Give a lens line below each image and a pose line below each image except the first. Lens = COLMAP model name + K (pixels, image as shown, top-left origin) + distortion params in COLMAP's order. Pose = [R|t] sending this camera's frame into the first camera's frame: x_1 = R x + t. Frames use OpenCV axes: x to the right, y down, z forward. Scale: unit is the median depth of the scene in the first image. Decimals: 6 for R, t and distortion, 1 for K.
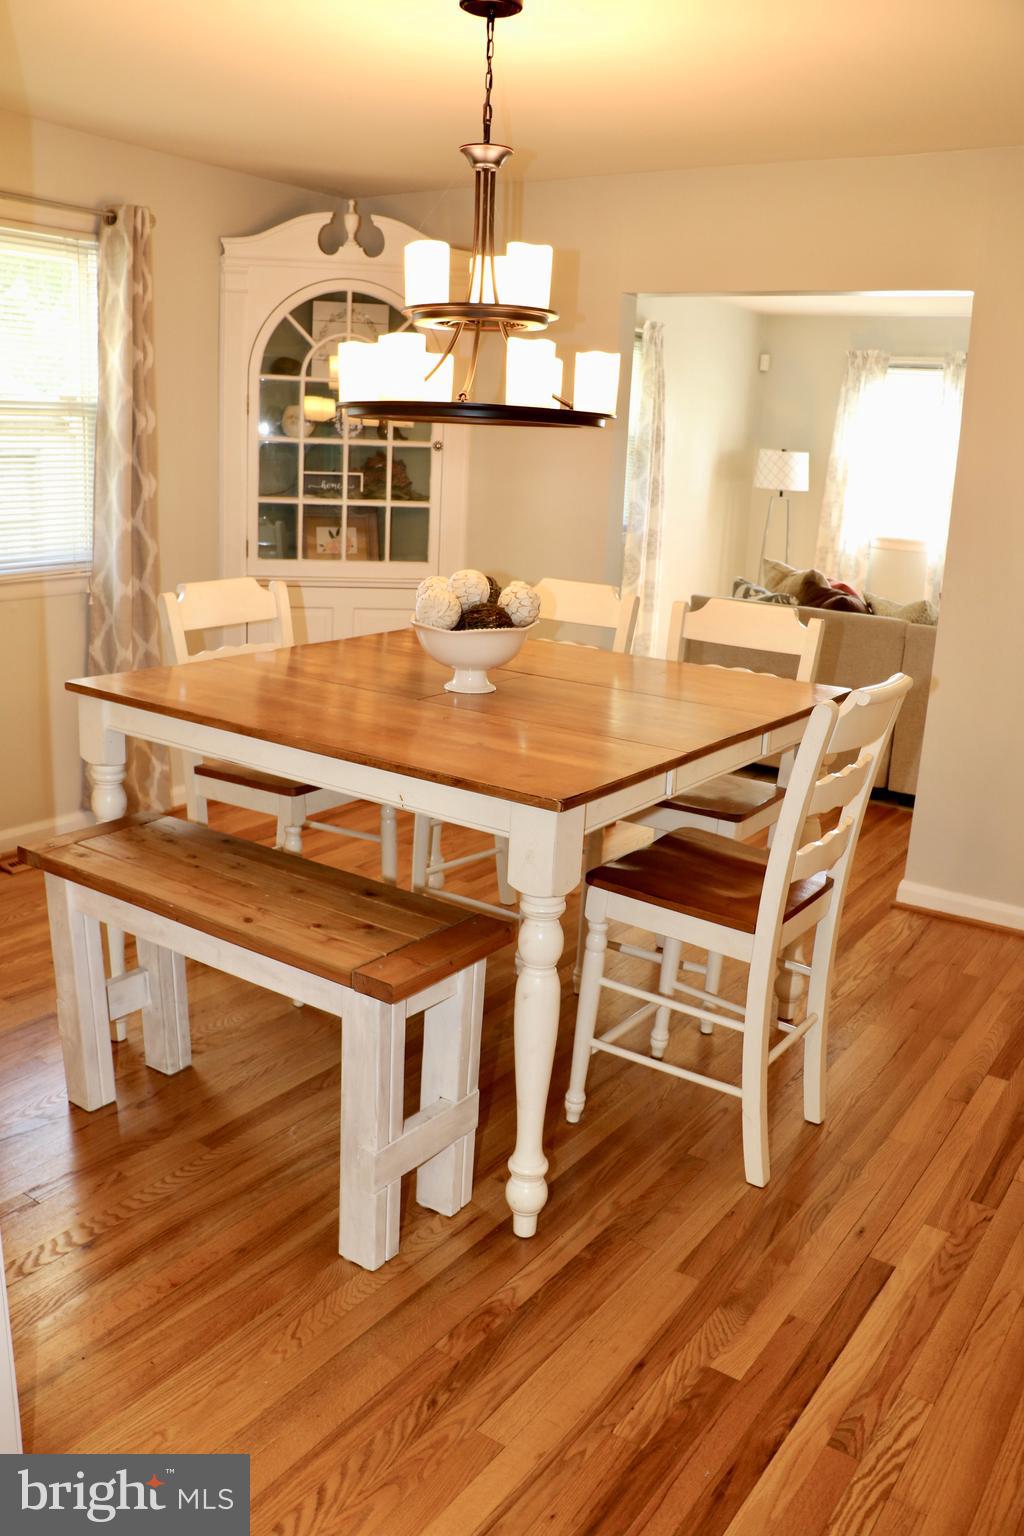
lens RADIAL K [[1233.0, 0, 502.6], [0, 1233.0, 756.4], [0, 0, 1]] dist [-0.179715, 0.138336]
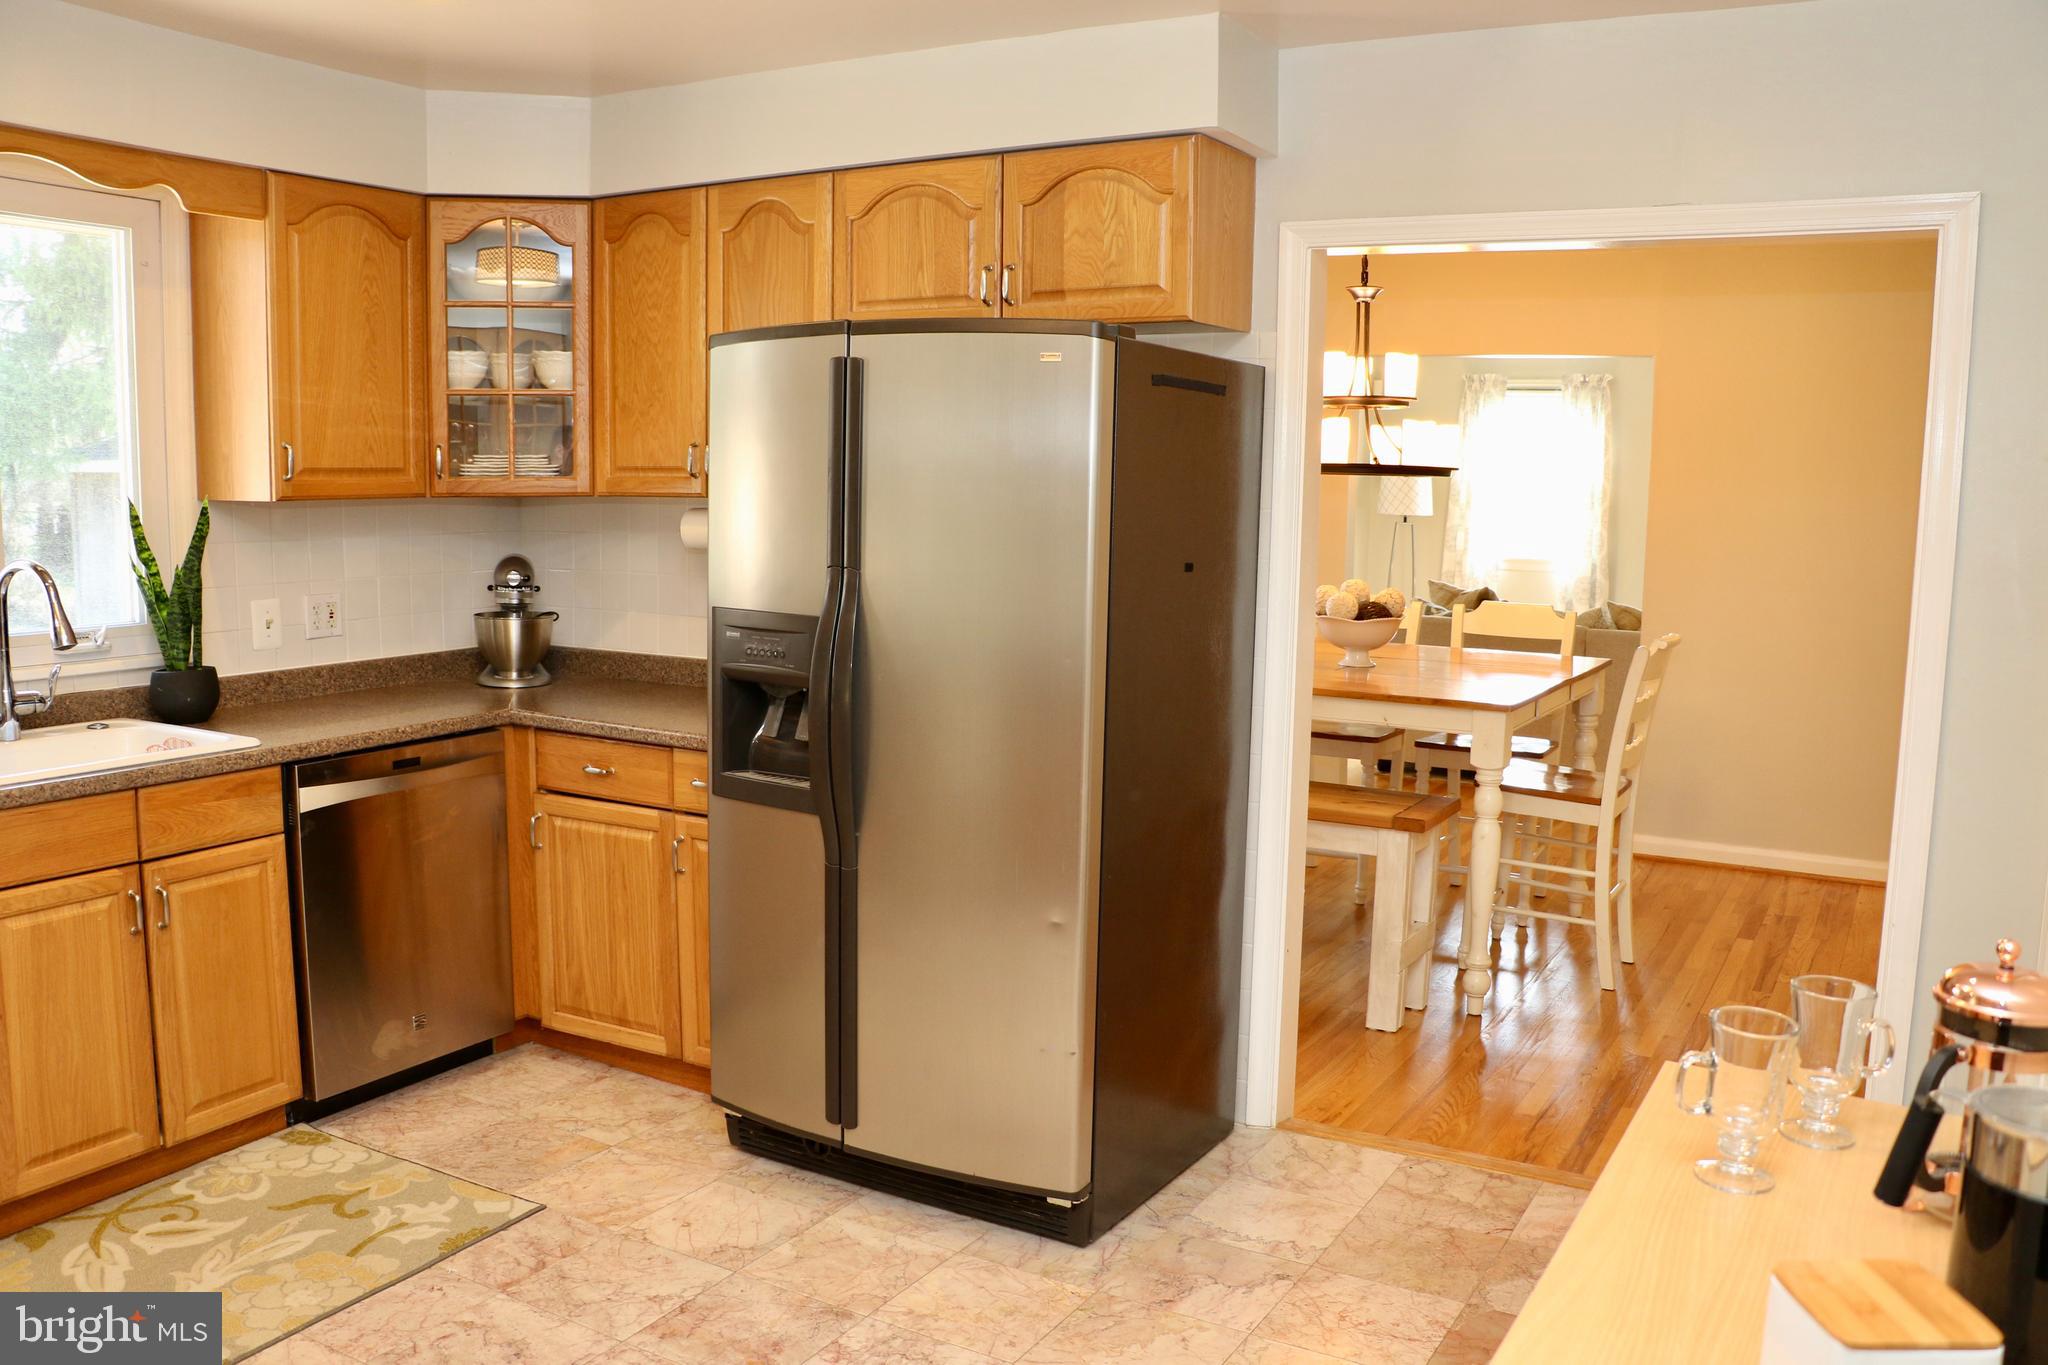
lens RADIAL K [[1644.0, 0, 1035.3], [0, 1644.0, 683.1], [0, 0, 1]] dist [-0.179715, 0.138336]
pose [[0.995412, -0.042911, 0.085519, -0.451827], [0.052819, 0.991705, -0.117185, 0.131285], [-0.079781, 0.121164, 0.989421, -0.645470]]
